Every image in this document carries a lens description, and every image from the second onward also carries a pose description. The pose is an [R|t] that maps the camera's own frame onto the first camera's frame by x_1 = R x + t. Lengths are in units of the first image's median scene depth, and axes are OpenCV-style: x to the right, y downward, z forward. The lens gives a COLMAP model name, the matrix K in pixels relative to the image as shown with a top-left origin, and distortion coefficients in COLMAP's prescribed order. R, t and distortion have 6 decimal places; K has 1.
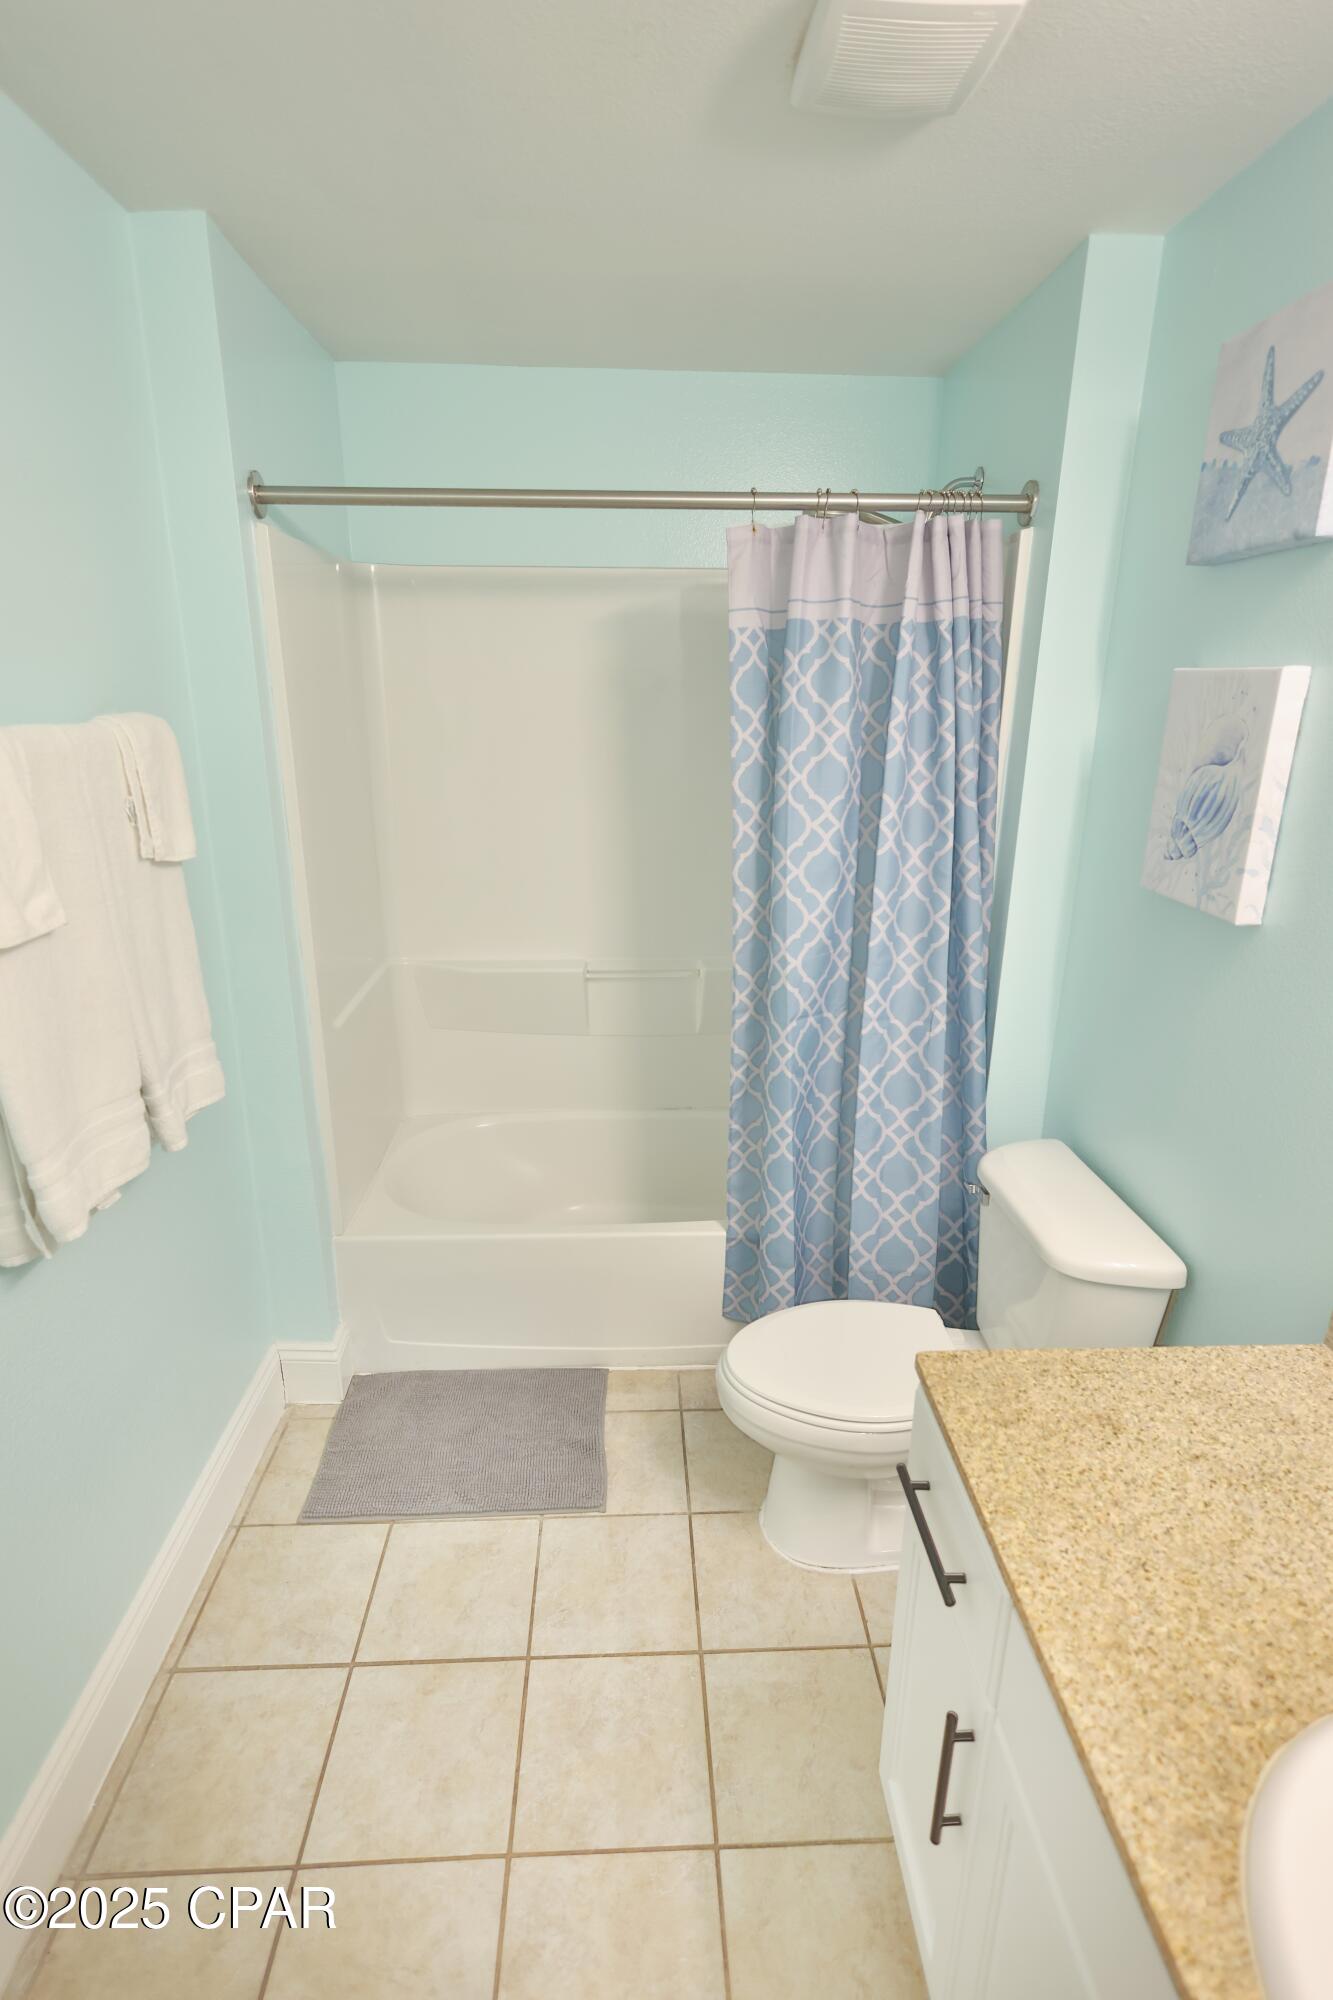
lens RADIAL K [[990.6, 0, 666.5], [0, 990.6, 1000.0], [0, 0, 1]] dist [0.010960, 0.000786]
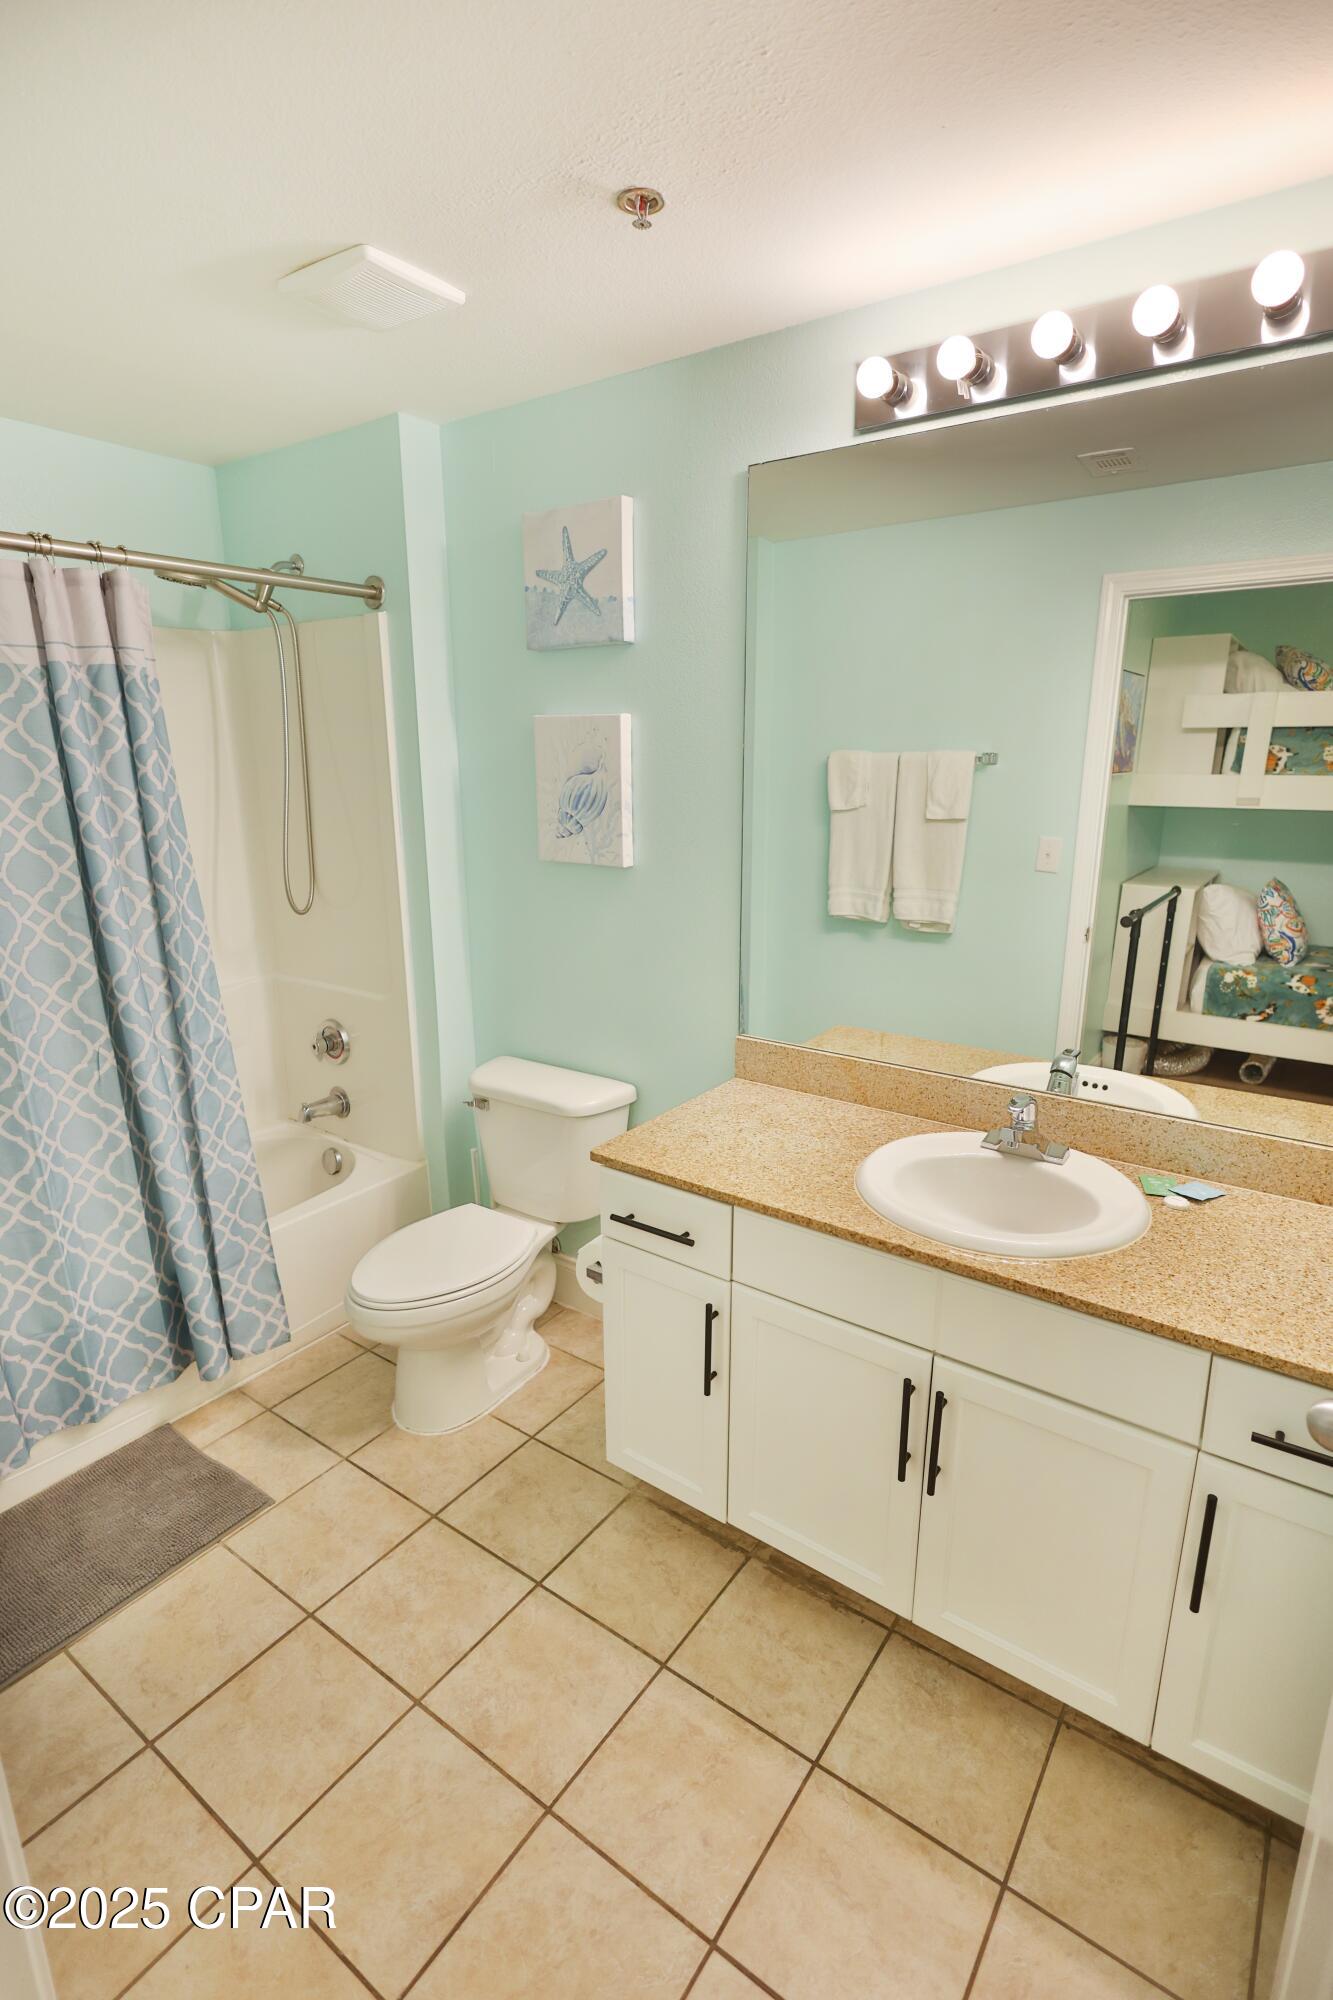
lens RADIAL K [[1009.1, 0, 657.2], [0, 1009.1, 1018.4], [0, 0, 1]] dist [0.045856, -0.001152]
pose [[0.625938, -0.220730, 0.747984, -0.690940], [0.251084, 0.965080, 0.074680, 0.054729], [-0.738349, 0.141062, 0.659502, -0.122928]]
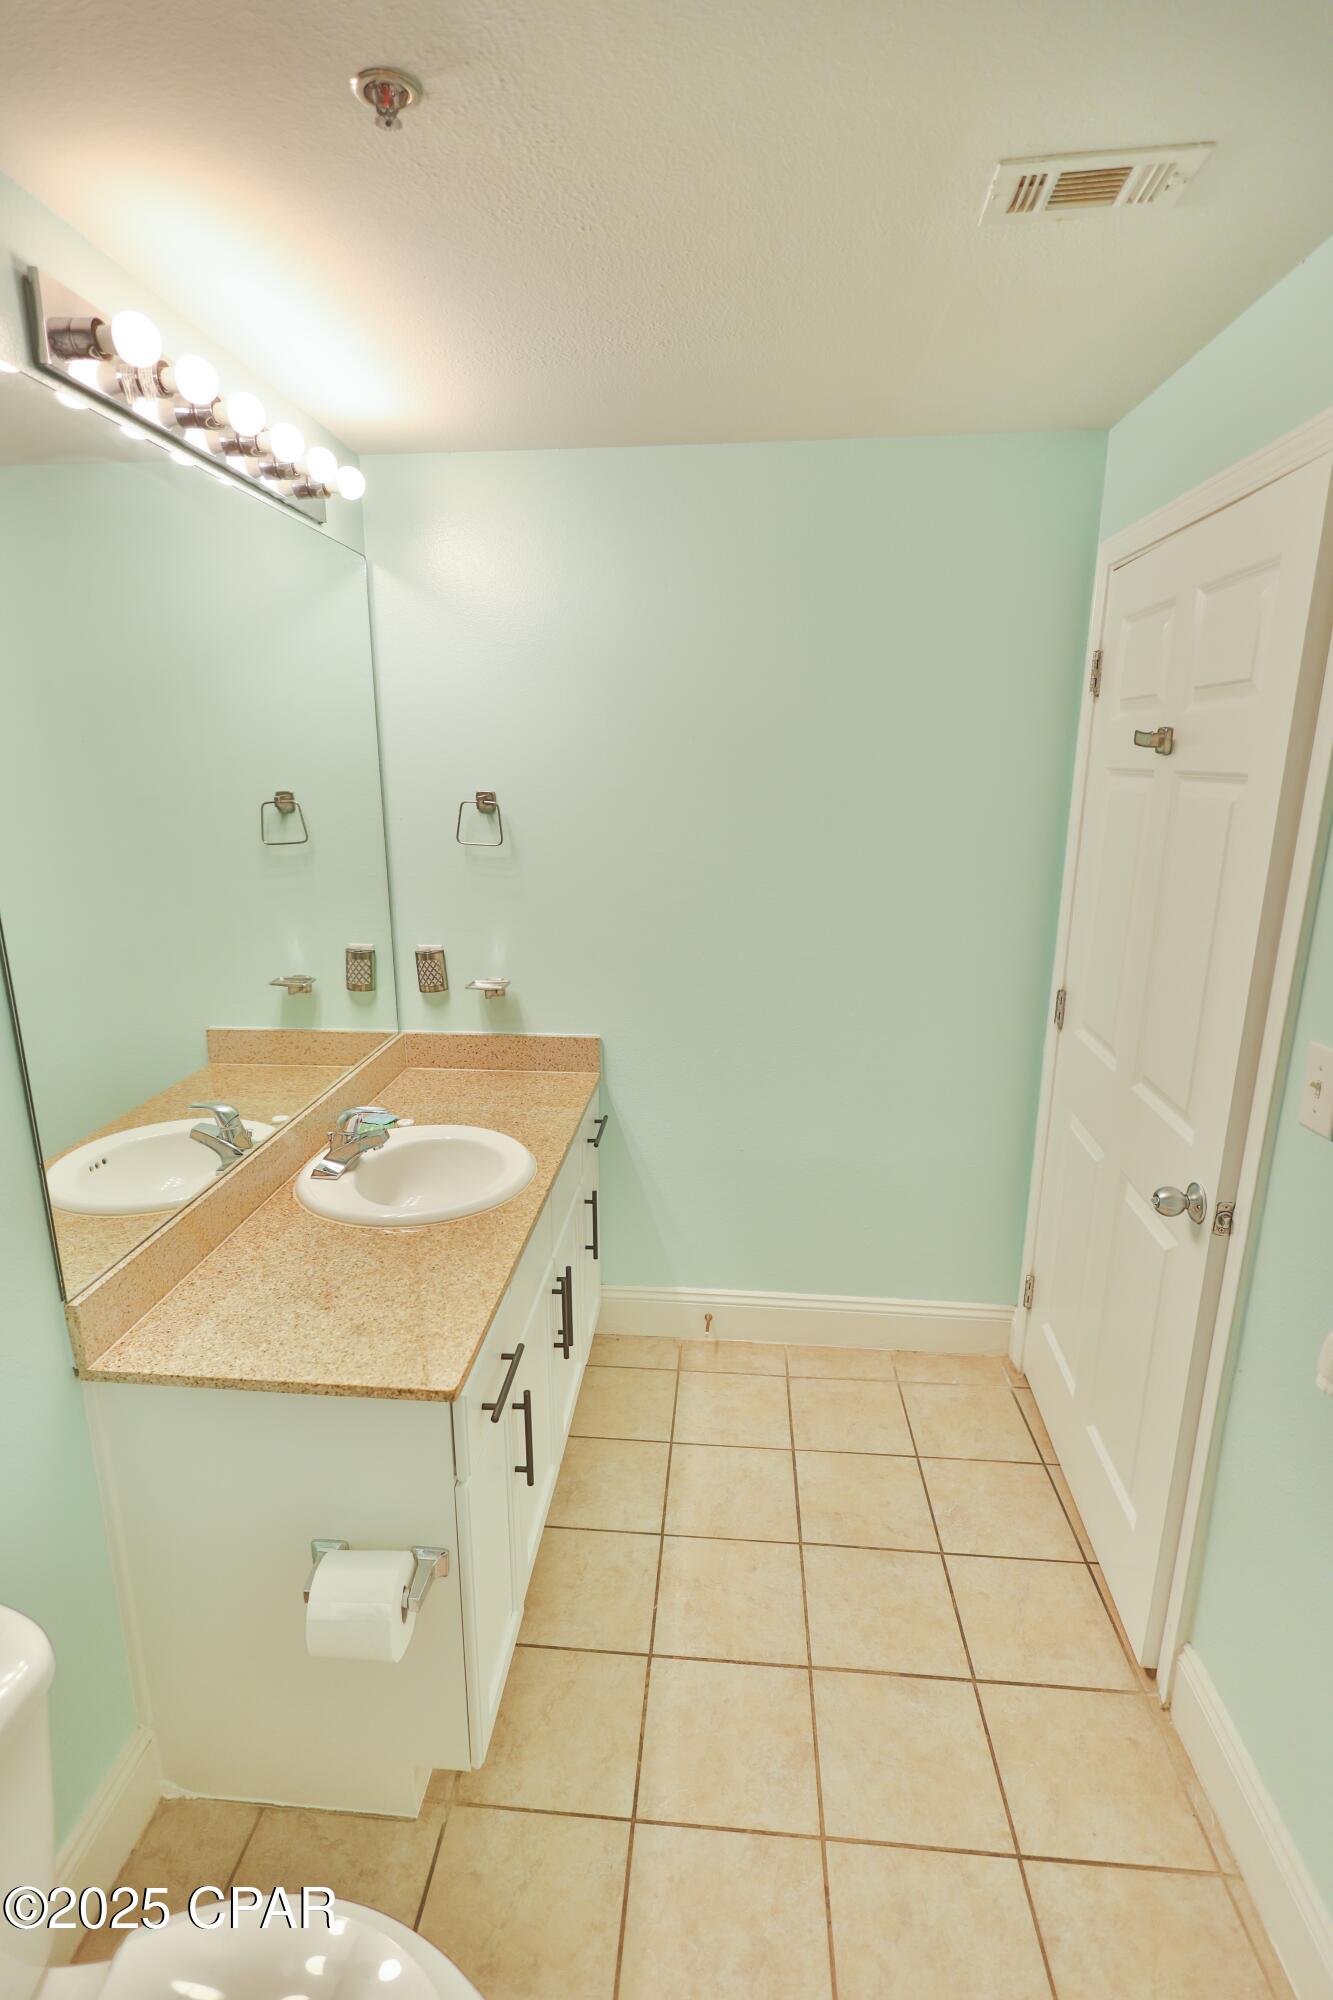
lens RADIAL K [[1009.1, 0, 657.2], [0, 1009.1, 1018.4], [0, 0, 1]] dist [0.045856, -0.001152]
pose [[-0.992087, -0.040819, 0.118734, -0.073809], [0.030156, 0.840526, 0.540932, -0.501849], [-0.121880, 0.540232, -0.832644, 1.436340]]
